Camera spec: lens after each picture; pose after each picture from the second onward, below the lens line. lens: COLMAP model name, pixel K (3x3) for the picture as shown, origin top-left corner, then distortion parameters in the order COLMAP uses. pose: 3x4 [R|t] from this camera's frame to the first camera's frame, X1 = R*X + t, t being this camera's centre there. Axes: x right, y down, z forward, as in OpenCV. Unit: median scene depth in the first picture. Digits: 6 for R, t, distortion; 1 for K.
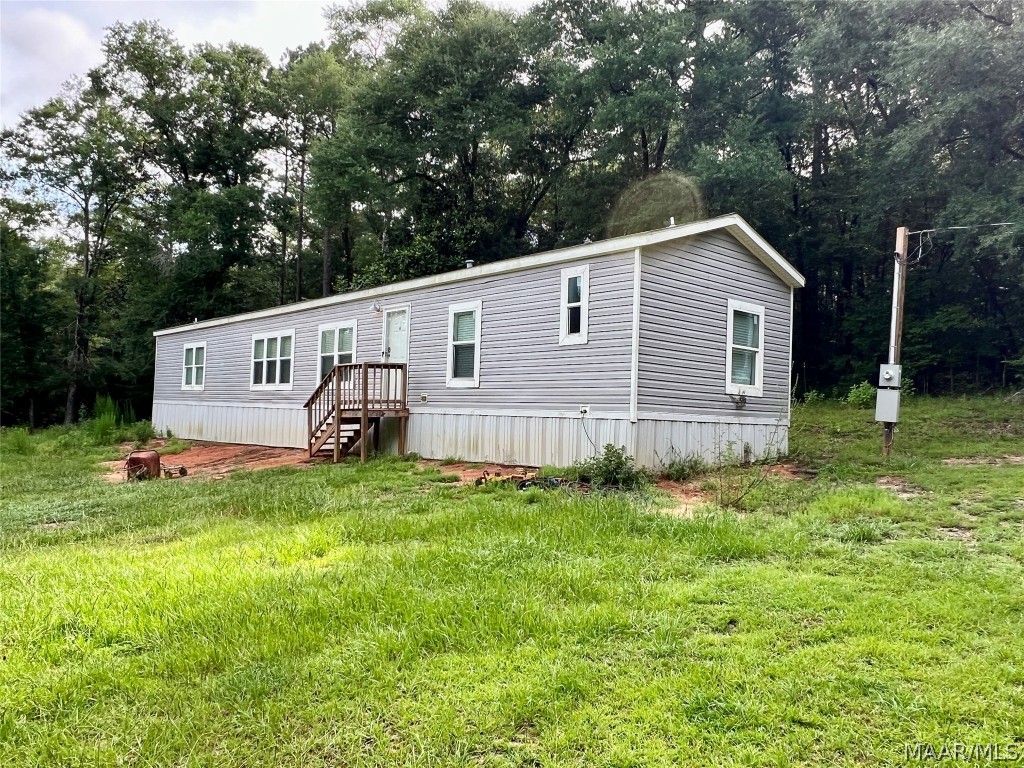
lens RADIAL K [[738.1, 0, 512.0], [0, 738.1, 384.0], [0, 0, 1]] dist [-0.000682, -0.000222]
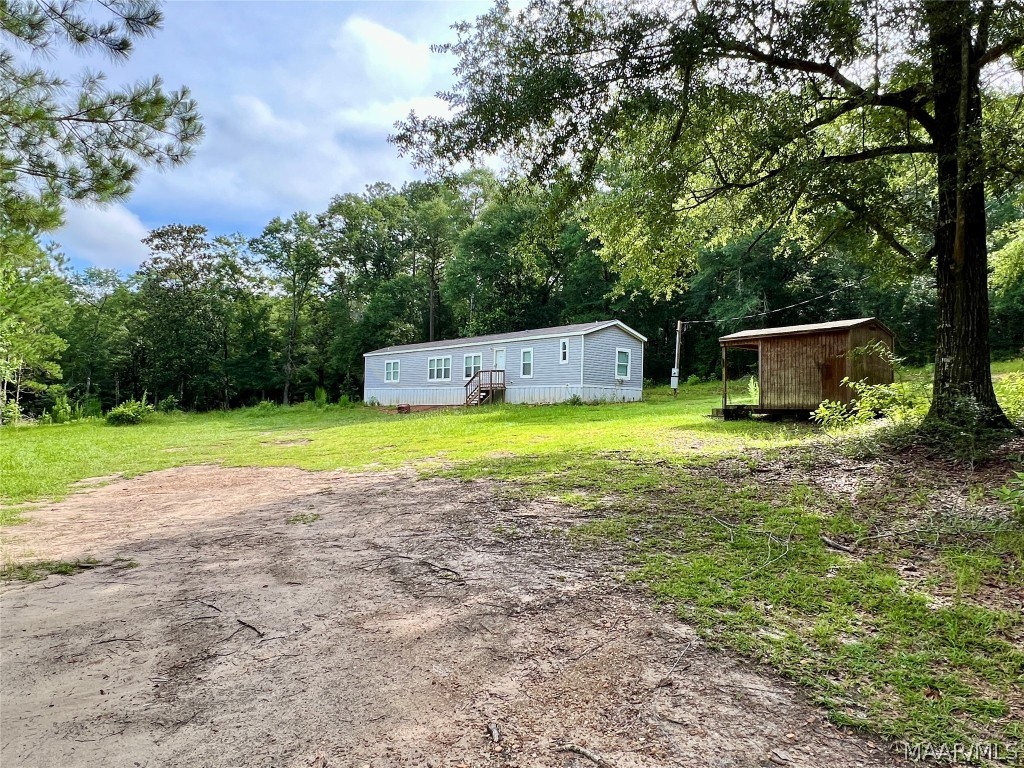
lens RADIAL K [[623.2, 0, 512.0], [0, 623.2, 384.0], [0, 0, 1]] dist [0.000223, 0.000001]
pose [[0.999158, -0.010187, -0.039733, -0.028091], [0.010343, 0.999940, 0.003733, 0.017348], [0.039692, -0.004141, 0.999203, -1.392497]]
